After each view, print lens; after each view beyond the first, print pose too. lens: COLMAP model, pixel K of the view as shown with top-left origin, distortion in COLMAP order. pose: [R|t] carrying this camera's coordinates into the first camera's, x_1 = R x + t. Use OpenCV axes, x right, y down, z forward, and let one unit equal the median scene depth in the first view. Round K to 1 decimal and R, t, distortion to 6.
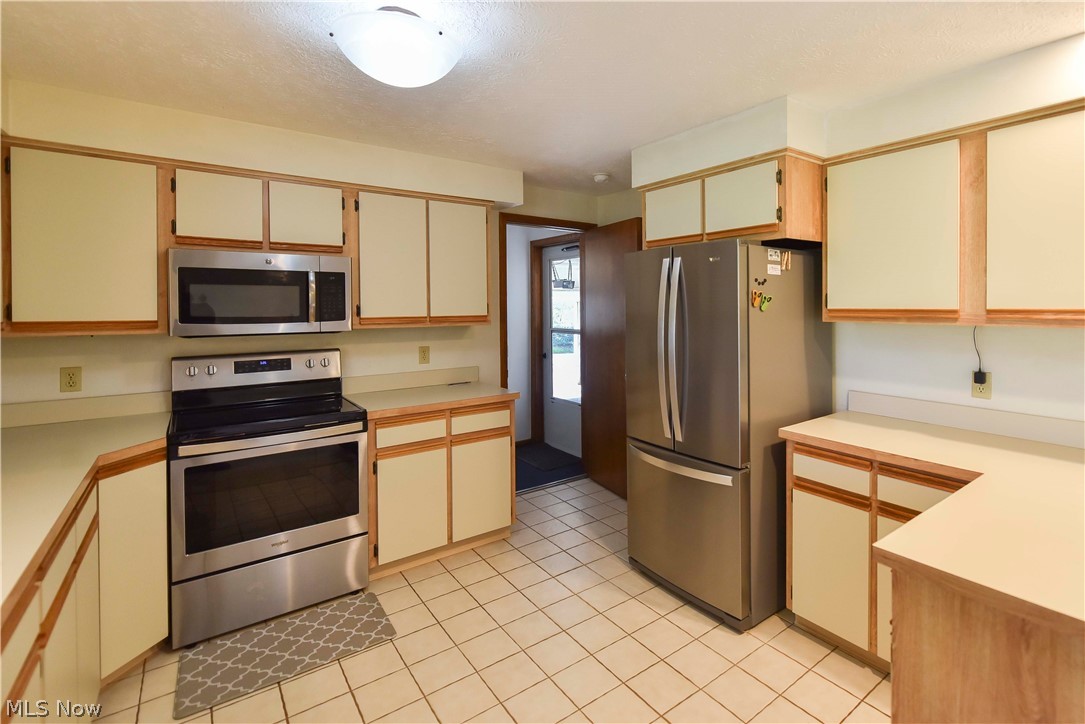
lens RADIAL K [[517.8, 0, 605.6], [0, 517.8, 310.7], [0, 0, 1]] dist [0.004794, -0.000582]
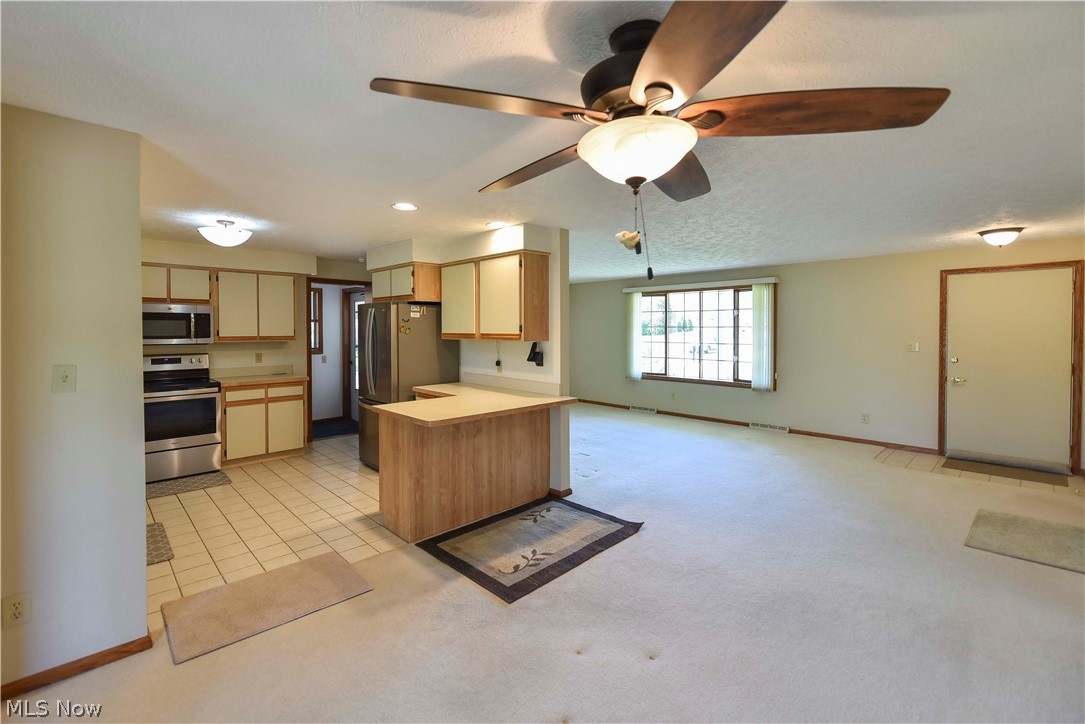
lens RADIAL K [[473.9, 0, 517.9], [0, 473.9, 335.0], [0, 0, 1]] dist [0.001000, -0.001659]
pose [[0.997208, 0.003863, 0.074577, 0.557720], [-0.004004, 0.999990, 0.001732, -0.000124], [-0.074569, -0.002026, 0.997214, -0.930572]]
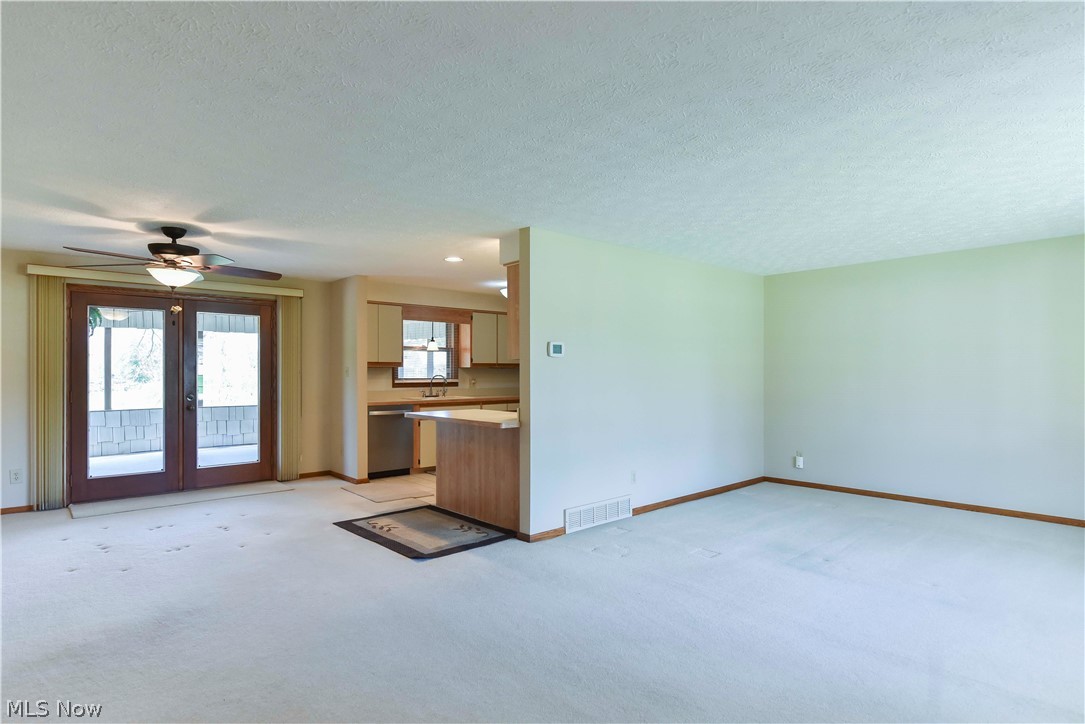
lens RADIAL K [[575.6, 0, 540.8], [0, 575.6, 376.7], [0, 0, 1]] dist [0.001957, 0.001857]
pose [[0.054928, 0.012700, -0.998410, 2.470392], [-0.011610, 0.999860, 0.012080, 0.053620], [0.998423, 0.010928, 0.055068, 0.590496]]
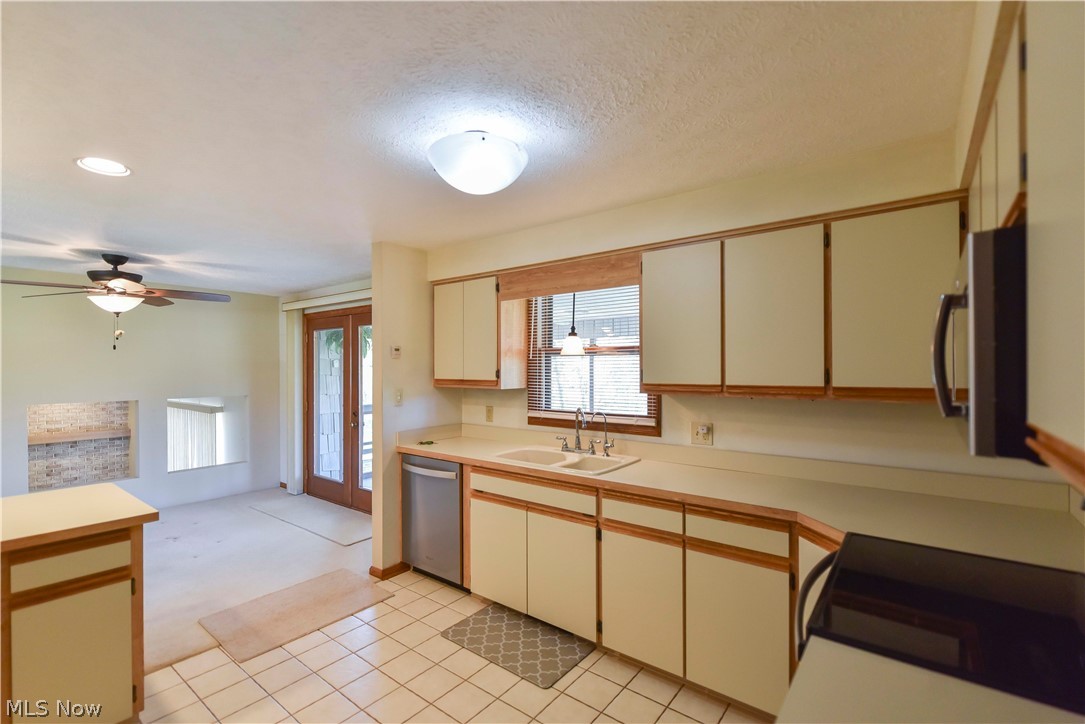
lens RADIAL K [[486.3, 0, 542.8], [0, 486.3, 370.8], [0, 0, 1]] dist [-0.004611, -0.000677]
pose [[-0.972363, 0.007255, -0.233362, -0.170828], [0.001953, 0.999735, 0.022941, -0.026936], [0.233466, 0.021852, -0.972119, 1.328070]]
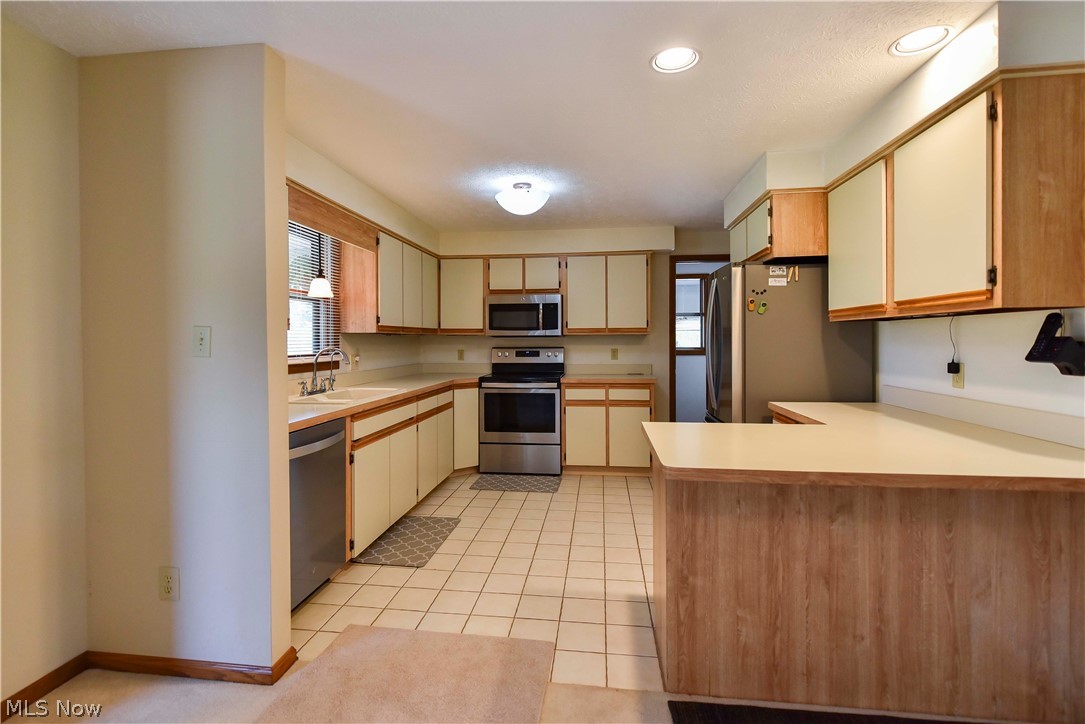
lens RADIAL K [[493.4, 0, 536.2], [0, 493.4, 345.3], [0, 0, 1]] dist [0.001078, -0.001372]
pose [[0.695514, 0.007673, -0.718472, 0.729455], [-0.007789, 0.999965, 0.003139, 0.073594], [0.718471, 0.003413, 0.695549, -0.268954]]
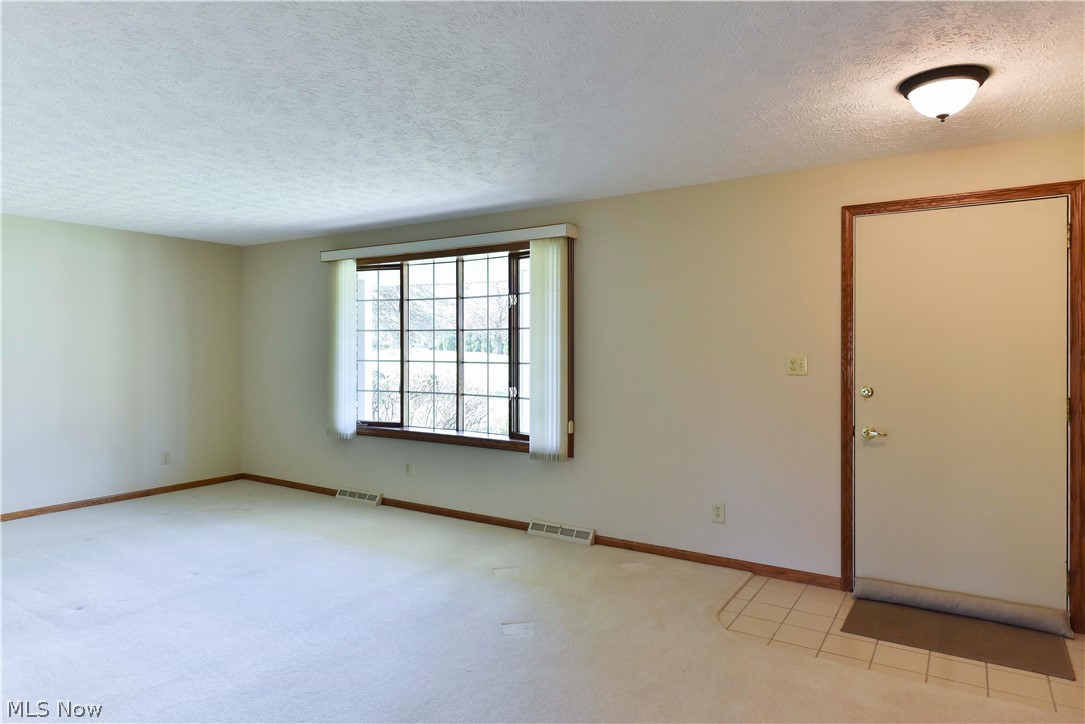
lens RADIAL K [[671.9, 0, 548.2], [0, 671.9, 345.0], [0, 0, 1]] dist [0.003566, -0.001675]
pose [[0.947941, 0.007592, 0.318355, 1.509404], [-0.002856, 0.999878, -0.015339, 0.030067], [-0.318432, 0.013631, 0.947848, -0.152865]]
